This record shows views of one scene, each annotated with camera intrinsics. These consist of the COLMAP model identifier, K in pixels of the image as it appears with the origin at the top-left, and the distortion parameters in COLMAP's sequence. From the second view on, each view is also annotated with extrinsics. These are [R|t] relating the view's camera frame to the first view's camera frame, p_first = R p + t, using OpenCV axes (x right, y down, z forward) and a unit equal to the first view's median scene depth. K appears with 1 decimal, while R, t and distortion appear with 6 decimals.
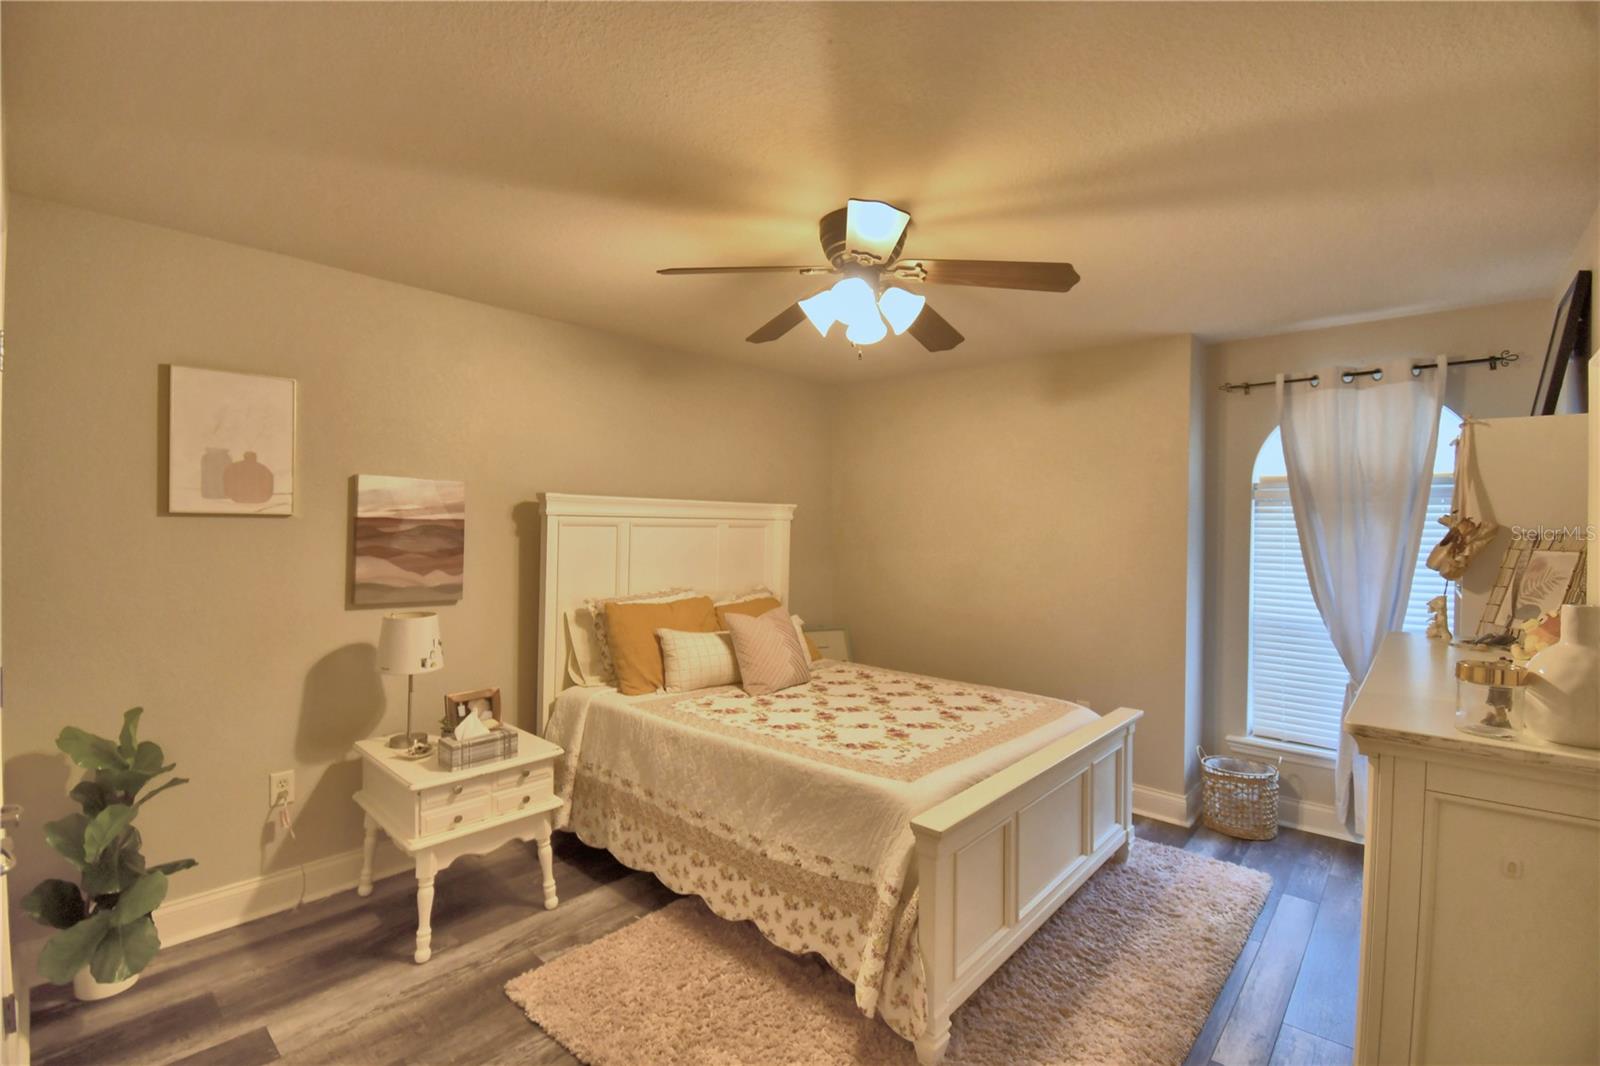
lens RADIAL K [[697.1, 0, 794.6], [0, 697.1, 533.9], [0, 0, 1]] dist [0.022276, -0.028207]
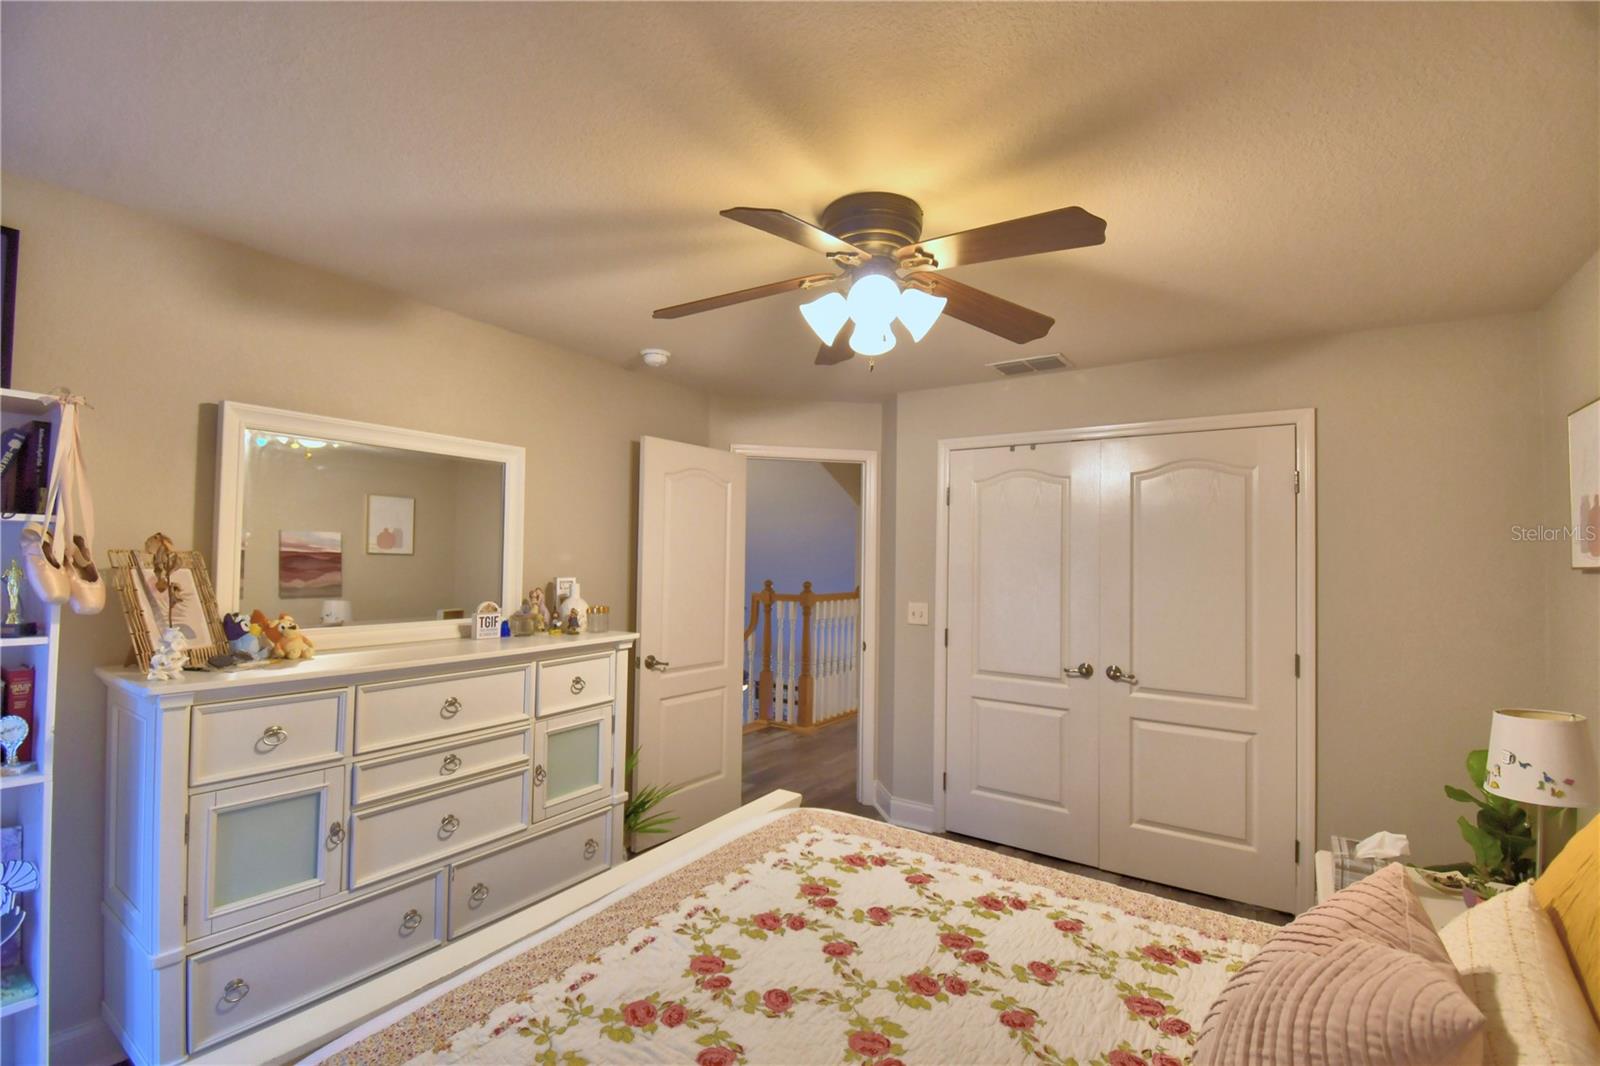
lens RADIAL K [[697.1, 0, 794.6], [0, 697.1, 533.9], [0, 0, 1]] dist [0.022276, -0.028207]
pose [[-0.989436, -0.034754, -0.140743, 0.259196], [-0.030425, 0.998999, -0.032798, -0.014182], [0.141742, -0.028170, -0.989503, 1.573693]]
